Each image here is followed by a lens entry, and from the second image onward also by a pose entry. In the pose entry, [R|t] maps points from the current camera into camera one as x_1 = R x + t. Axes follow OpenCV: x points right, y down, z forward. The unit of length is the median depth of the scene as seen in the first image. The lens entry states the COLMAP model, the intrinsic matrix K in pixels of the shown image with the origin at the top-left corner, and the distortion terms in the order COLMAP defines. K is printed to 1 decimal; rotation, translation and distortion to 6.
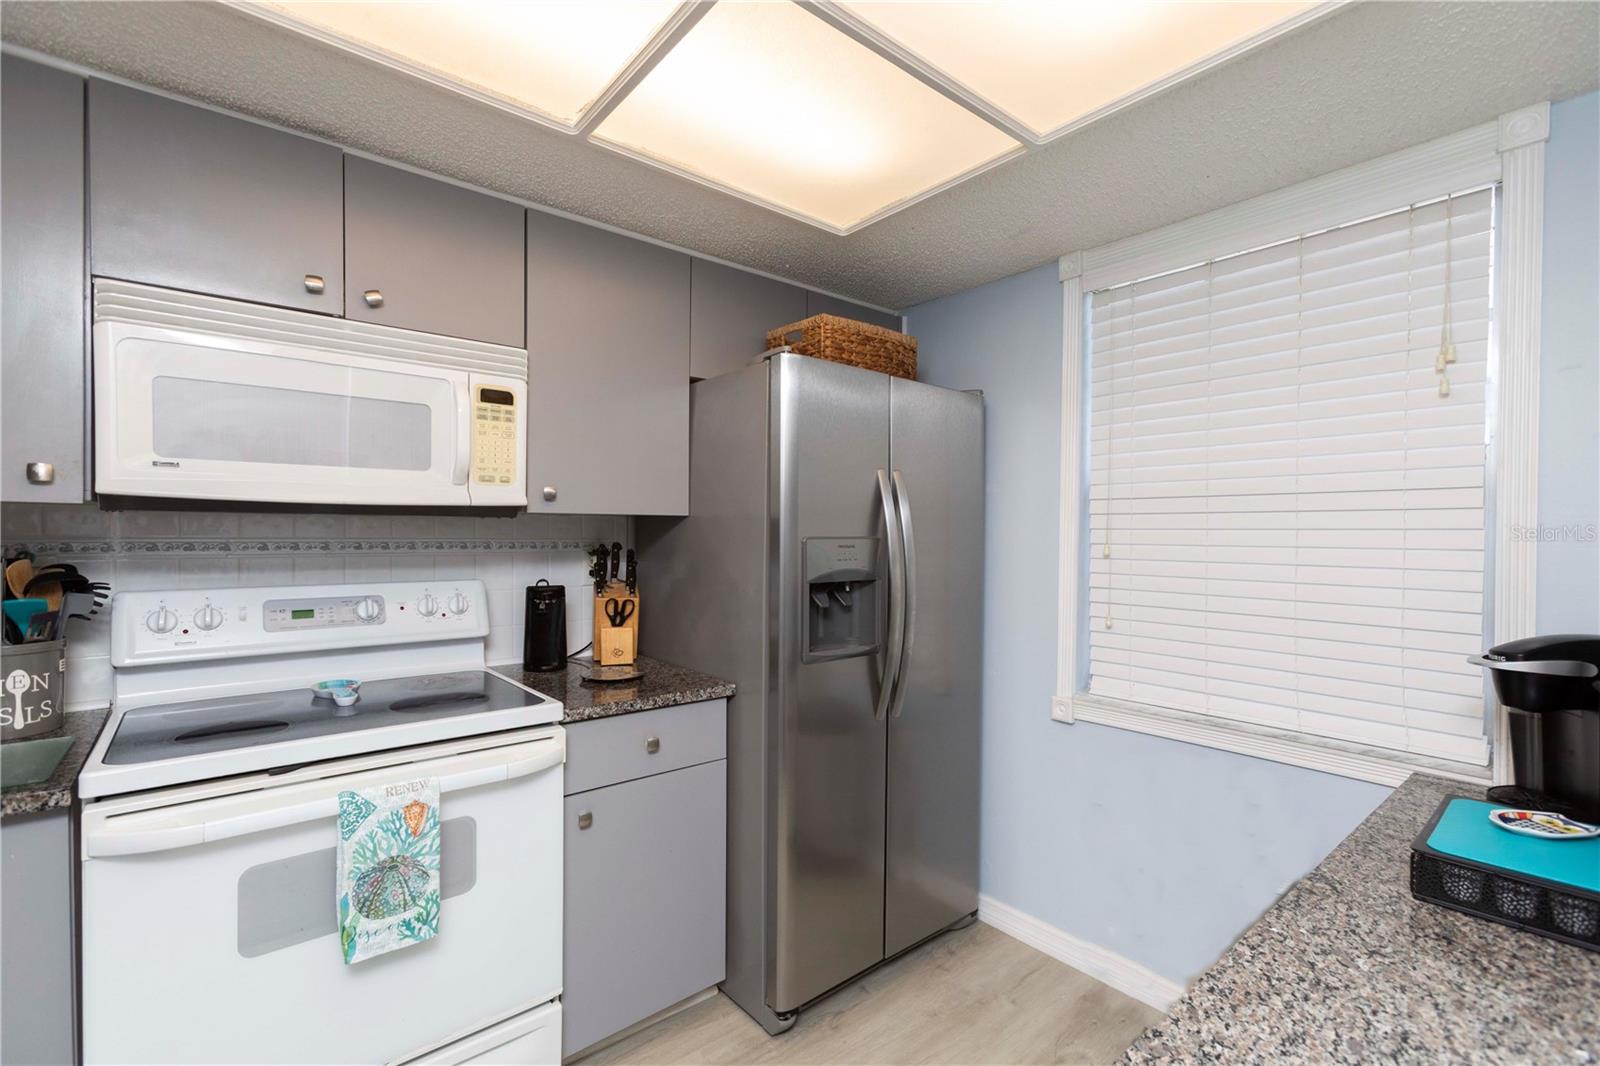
lens RADIAL K [[712.2, 0, 797.5], [0, 712.2, 538.9], [0, 0, 1]] dist [-0.010977, 0.009401]
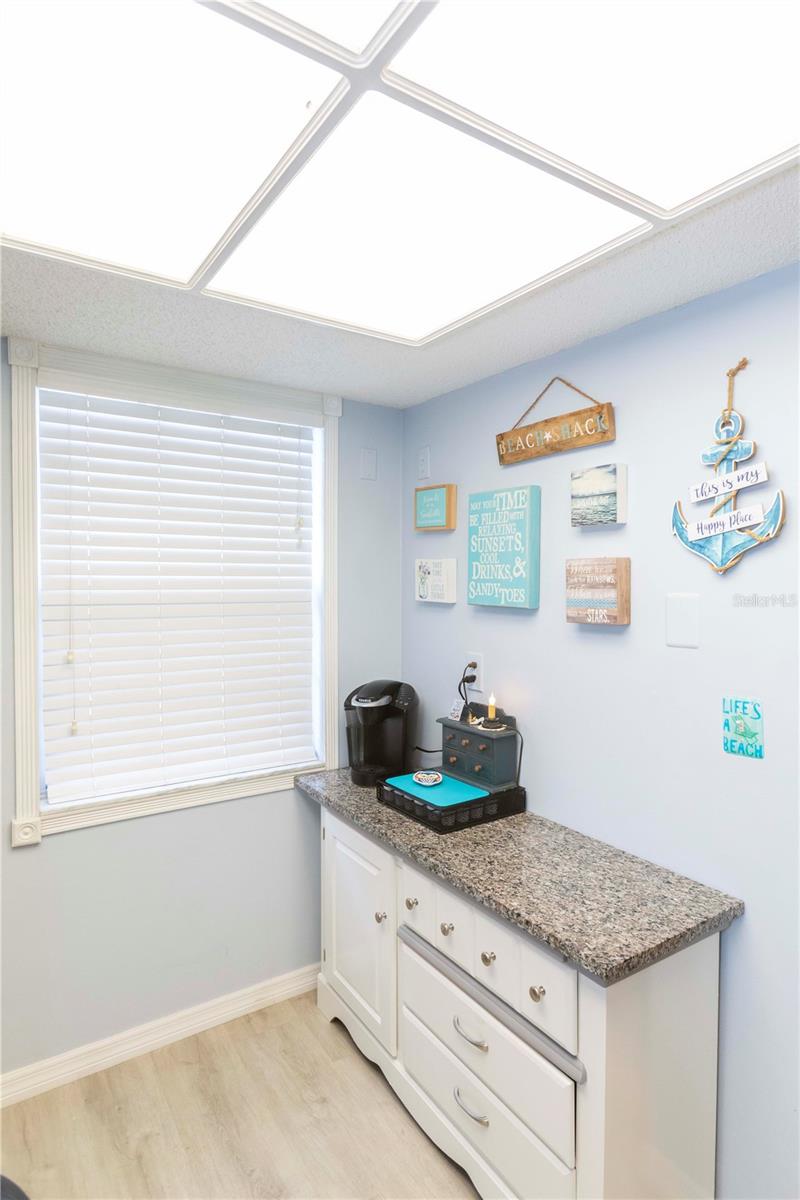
lens RADIAL K [[664.6, 0, 399.3], [0, 664.6, 596.1], [0, 0, 1]] dist [0.001536, -0.000645]
pose [[0.103761, -0.033998, 0.994021, -0.989667], [0.001137, 0.999419, 0.034064, -0.225783], [-0.994602, -0.002405, 0.103739, 0.970391]]
